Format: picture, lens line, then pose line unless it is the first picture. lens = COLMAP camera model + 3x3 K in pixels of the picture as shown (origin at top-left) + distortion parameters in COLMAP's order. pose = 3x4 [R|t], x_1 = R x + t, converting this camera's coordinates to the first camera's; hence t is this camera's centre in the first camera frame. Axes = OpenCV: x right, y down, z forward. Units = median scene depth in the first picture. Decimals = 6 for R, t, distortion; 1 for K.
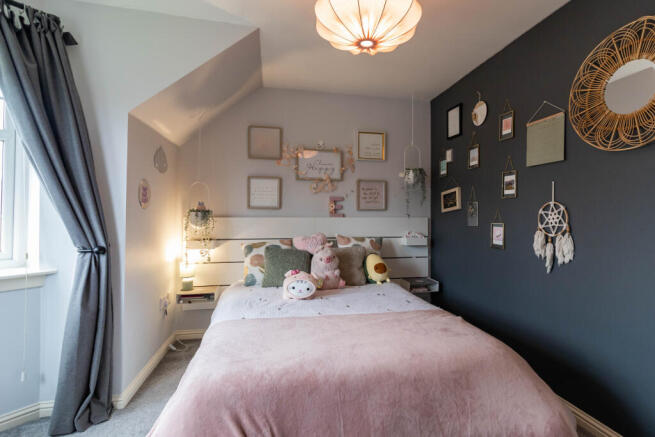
lens RADIAL K [[322.1, 0, 329.3], [0, 322.1, 209.5], [0, 0, 1]] dist [0.002935, 0.000288]
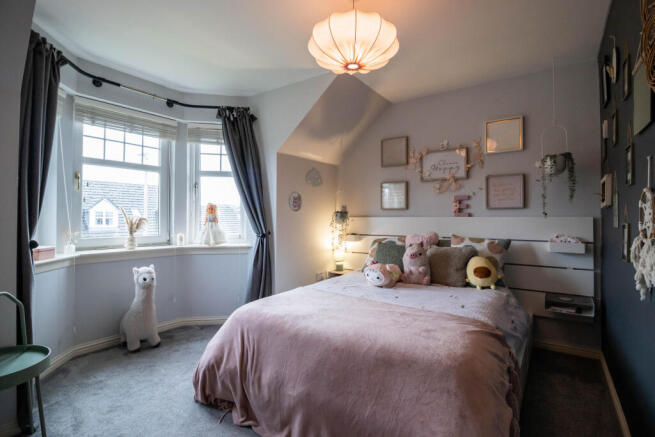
lens RADIAL K [[307.1, 0, 330.8], [0, 307.1, 213.4], [0, 0, 1]] dist [0.003755, 0.000222]
pose [[0.681237, -0.012078, -0.731963, 0.447016], [0.014338, 0.999892, -0.003155, 0.011566], [0.731922, -0.008345, 0.681337, 0.087661]]
